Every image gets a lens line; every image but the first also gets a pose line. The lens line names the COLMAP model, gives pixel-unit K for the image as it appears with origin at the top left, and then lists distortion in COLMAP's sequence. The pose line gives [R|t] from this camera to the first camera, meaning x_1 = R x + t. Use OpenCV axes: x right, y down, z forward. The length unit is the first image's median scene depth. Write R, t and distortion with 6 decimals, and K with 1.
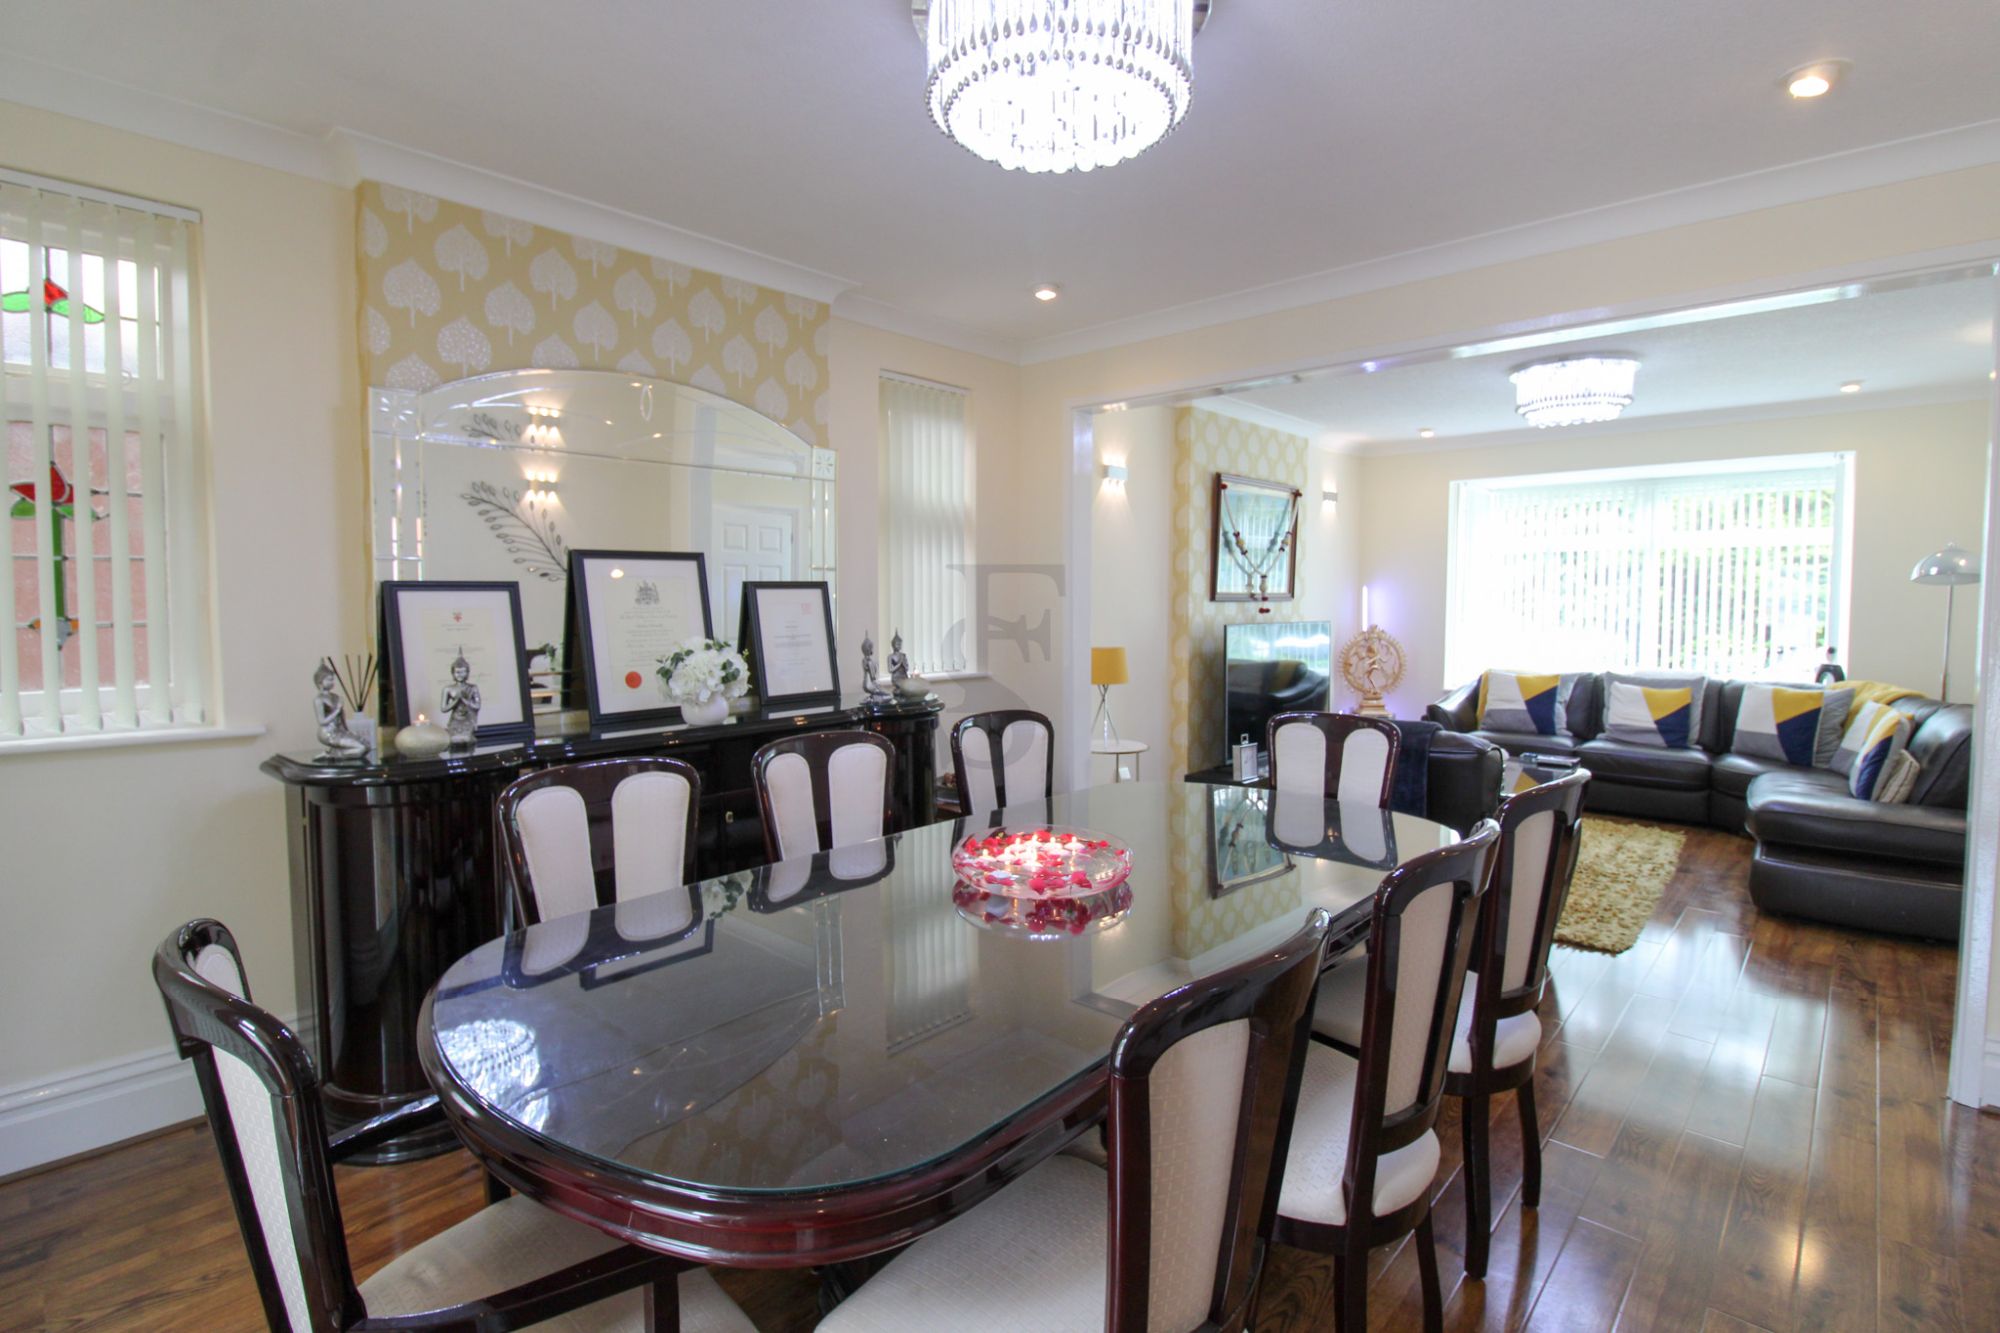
lens RADIAL K [[936.1, 0, 1011.6], [0, 936.1, 644.5], [0, 0, 1]] dist [-0.005665, -0.011690]
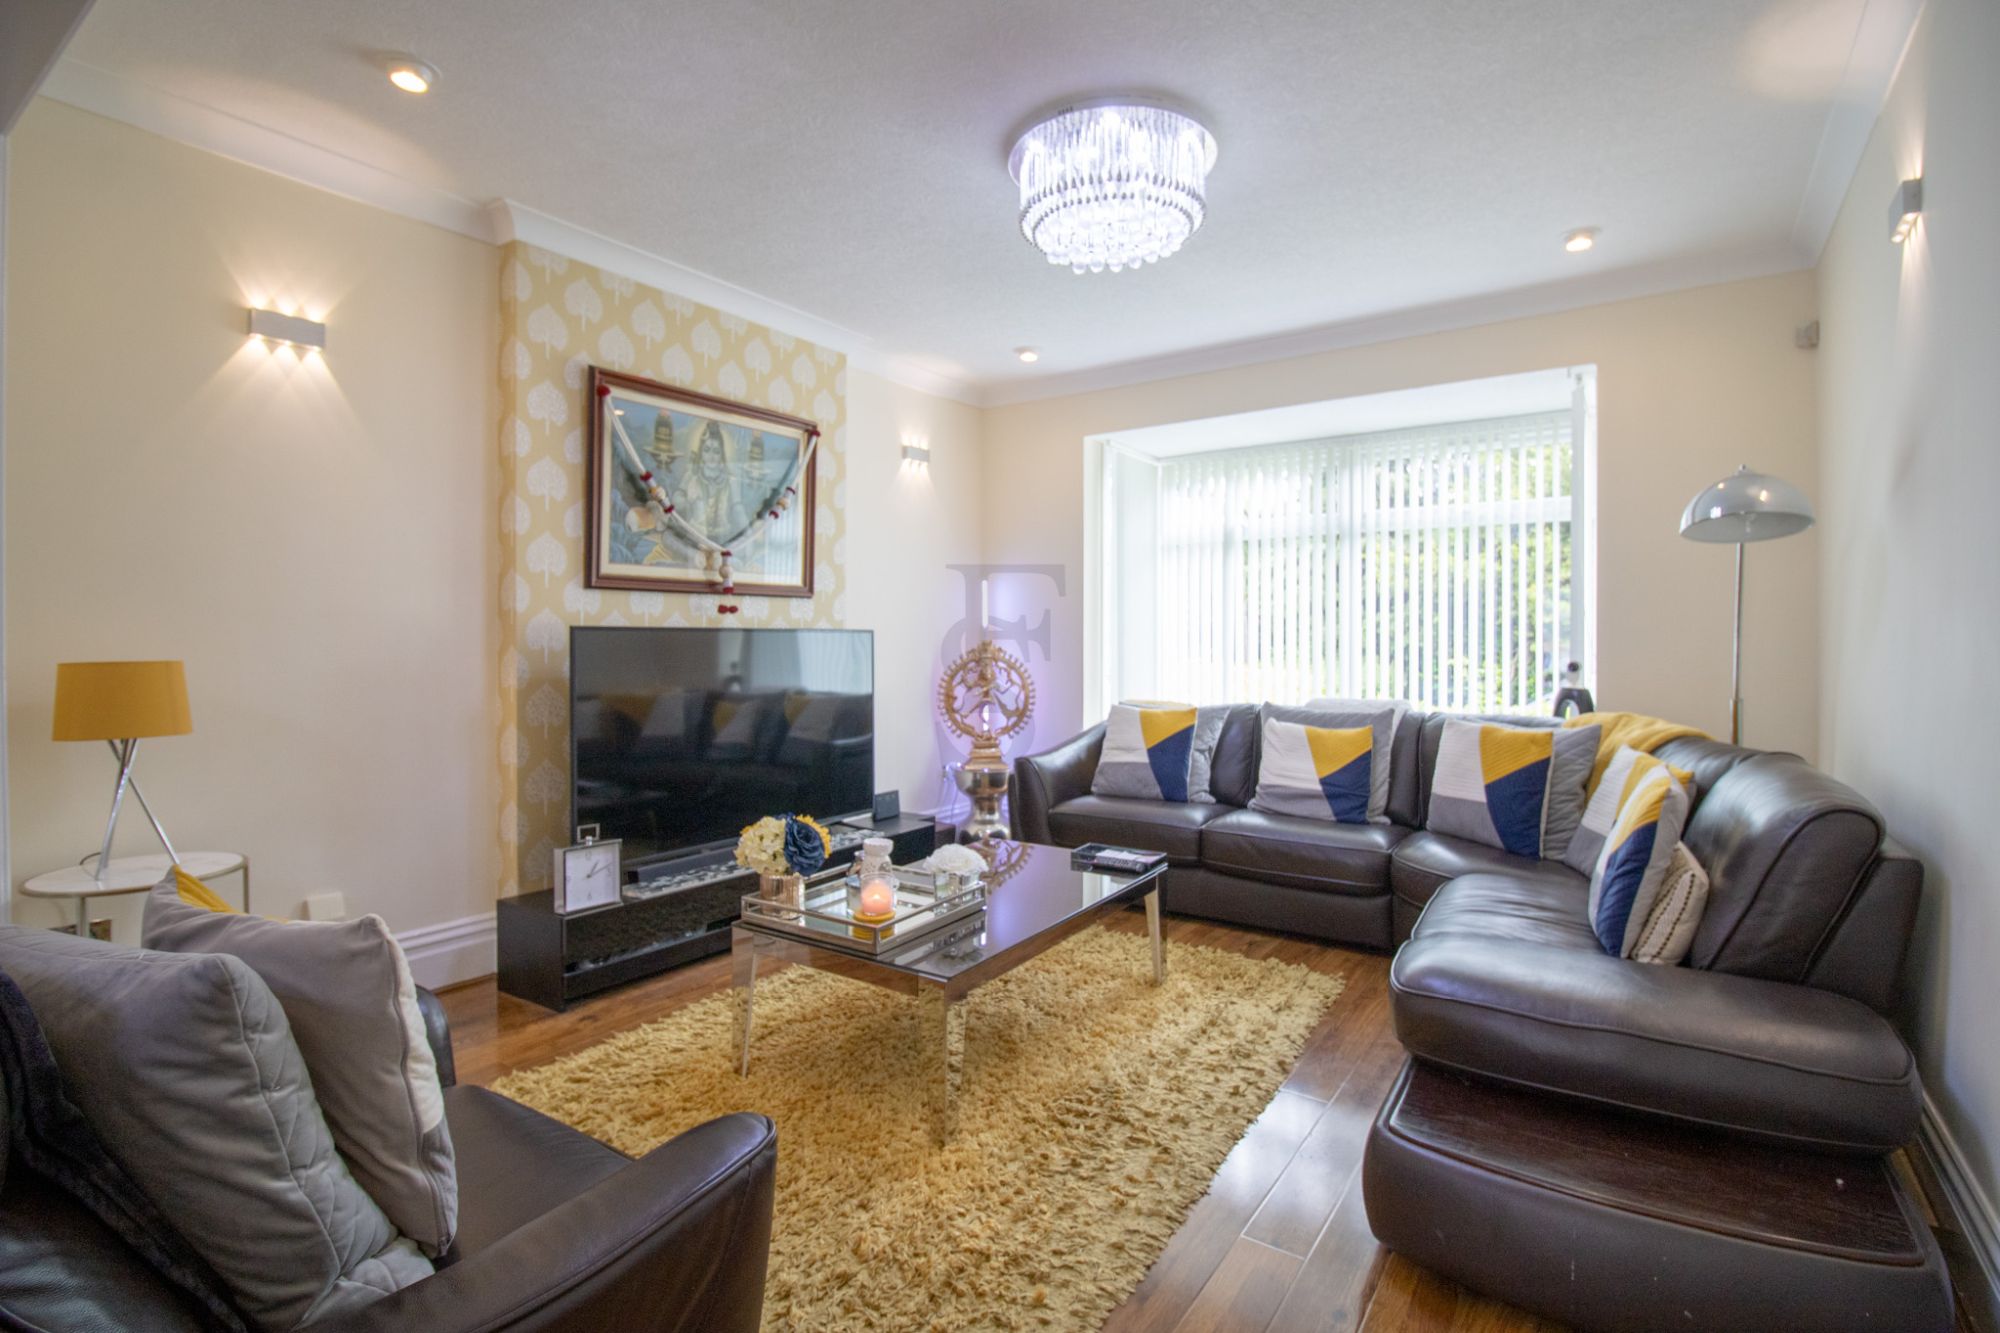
lens RADIAL K [[936.1, 0, 1011.6], [0, 936.1, 644.5], [0, 0, 1]] dist [-0.005665, -0.011690]
pose [[0.988810, -0.002963, 0.149154, 0.395157], [0.009009, 0.999164, -0.039870, 0.013924], [-0.148911, 0.040768, 0.988010, 0.406266]]
